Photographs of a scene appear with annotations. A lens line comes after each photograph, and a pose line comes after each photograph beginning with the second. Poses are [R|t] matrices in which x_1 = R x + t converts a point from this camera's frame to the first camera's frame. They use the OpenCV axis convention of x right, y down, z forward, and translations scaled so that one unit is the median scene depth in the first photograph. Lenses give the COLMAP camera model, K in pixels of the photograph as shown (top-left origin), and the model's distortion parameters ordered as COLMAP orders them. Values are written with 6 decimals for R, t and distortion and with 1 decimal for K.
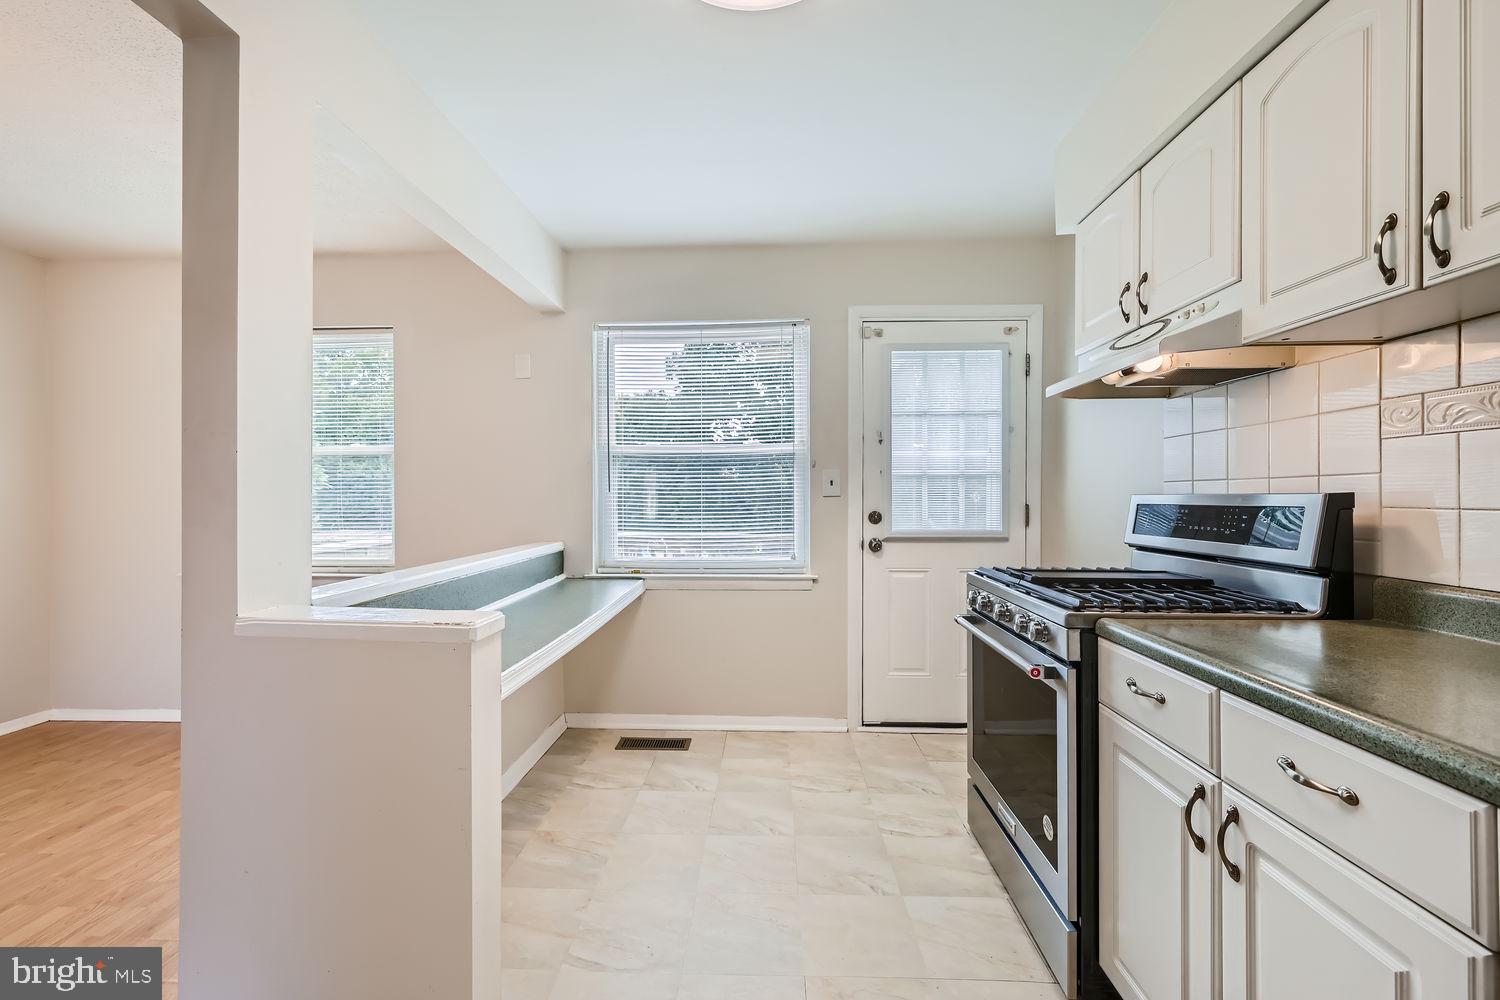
lens RADIAL K [[602.2, 0, 747.1], [0, 602.2, 496.3], [0, 0, 1]] dist [0.001654, 0.000271]
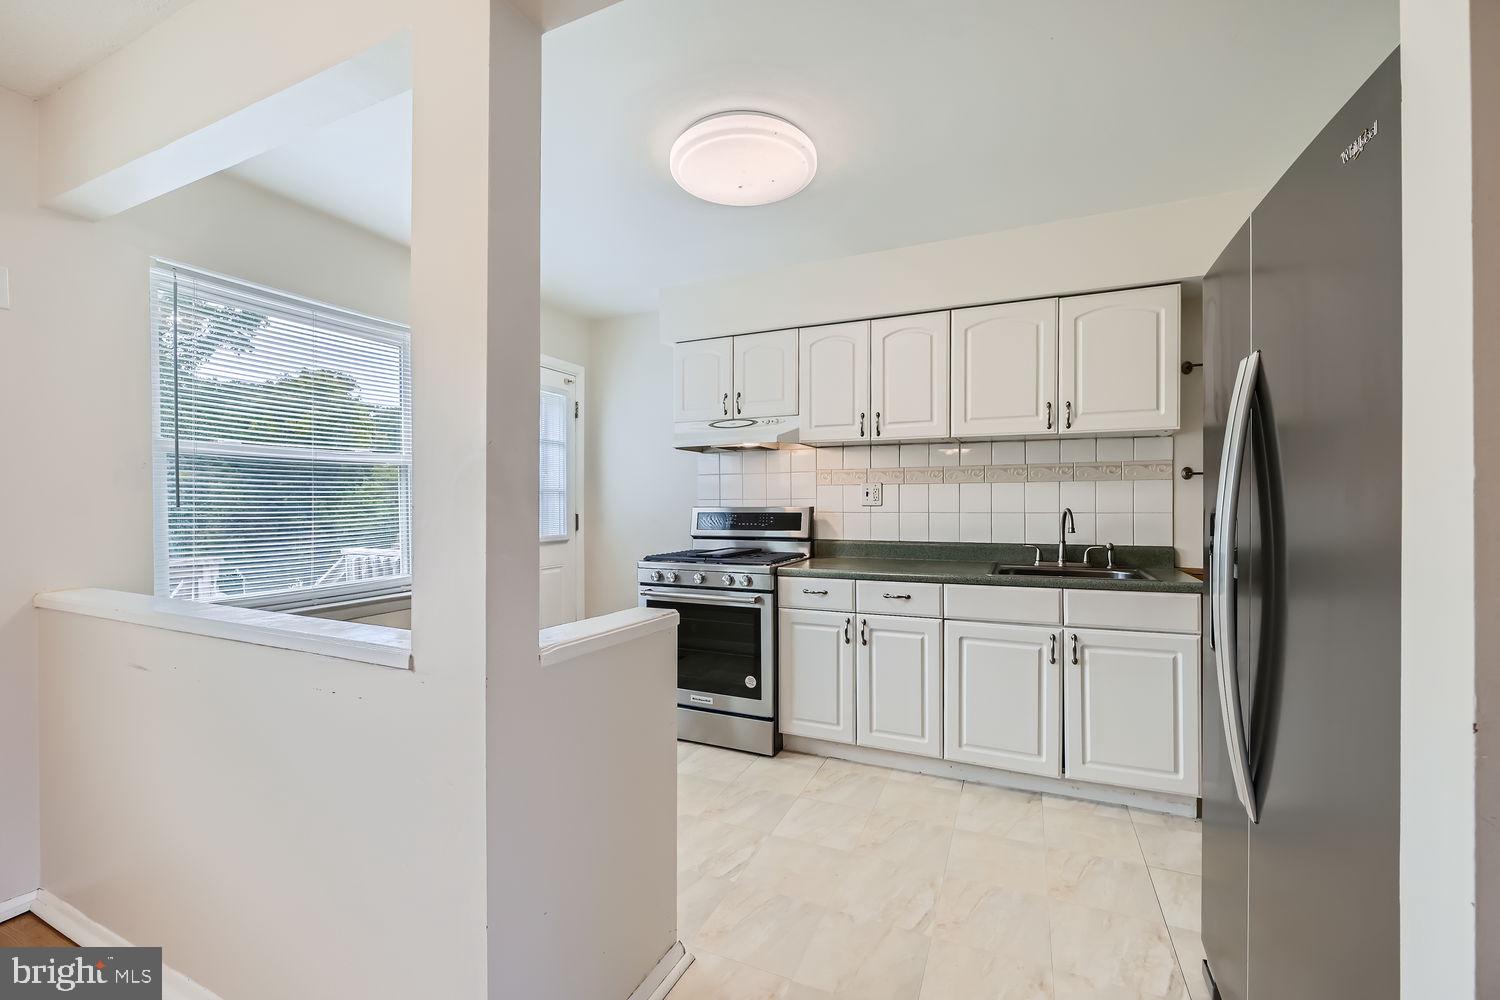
lens RADIAL K [[619.0, 0, 750.2], [0, 619.0, 506.2], [0, 0, 1]] dist [-0.004740, 0.000032]
pose [[0.366776, -0.006347, 0.930287, -0.720580], [0.003958, 0.999978, 0.005263, -0.011030], [-0.930301, 0.001751, 0.366794, 0.150056]]
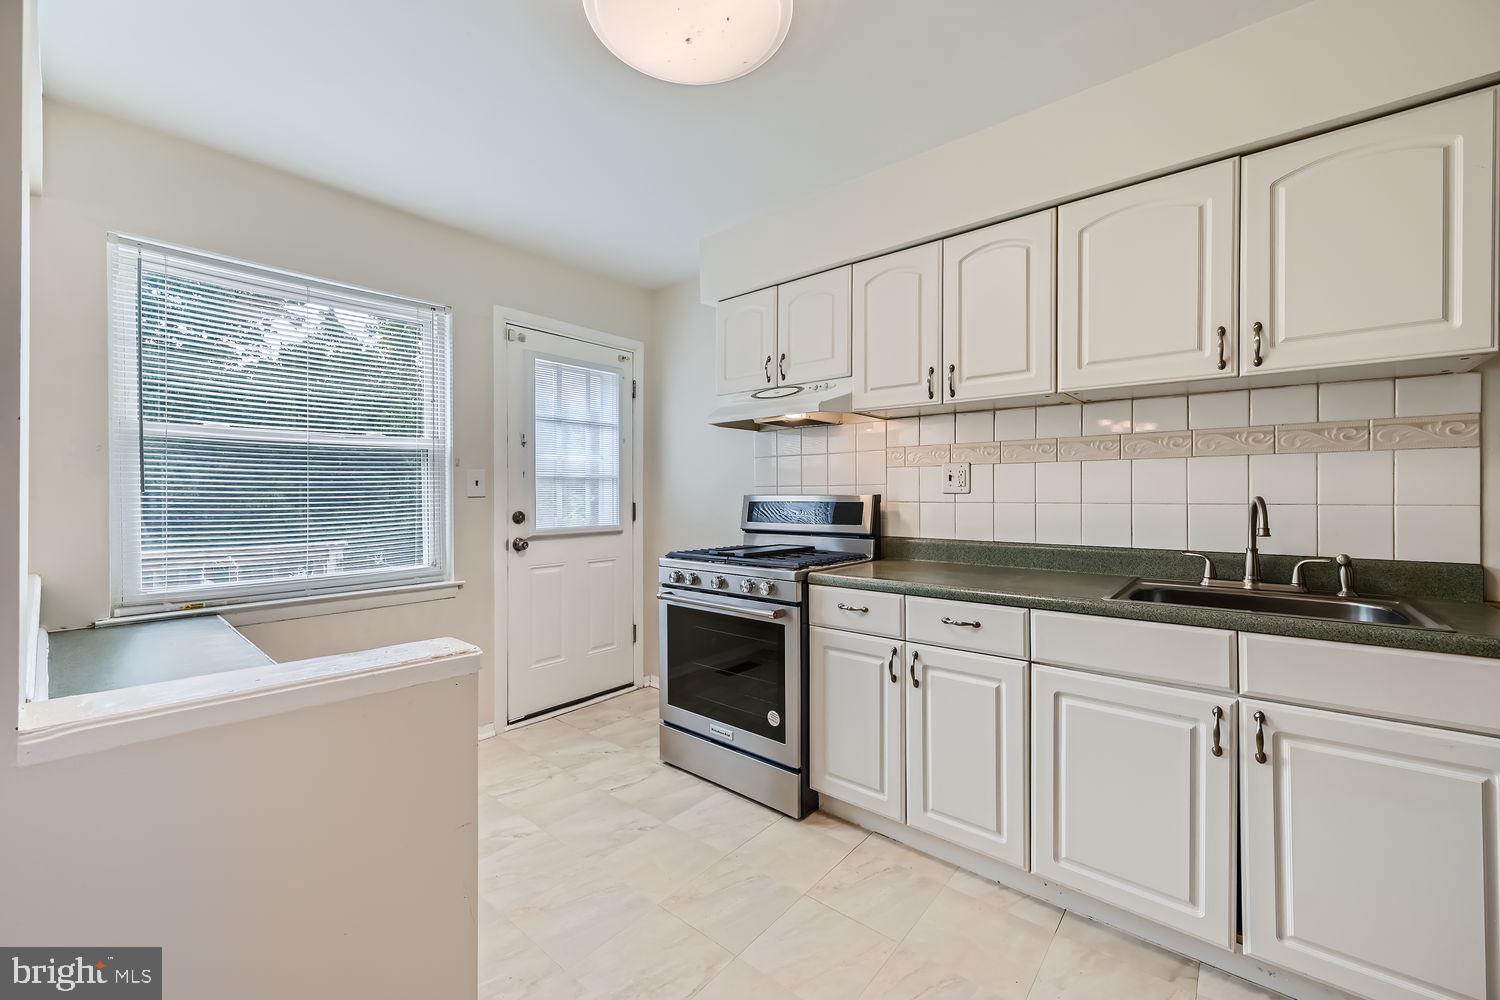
lens RADIAL K [[602.2, 0, 747.1], [0, 602.2, 496.3], [0, 0, 1]] dist [0.001654, 0.000271]
pose [[0.610831, -0.003150, 0.791754, -0.391197], [0.001948, 0.999995, 0.002476, -0.002986], [-0.791758, 0.000029, 0.610835, 0.075166]]
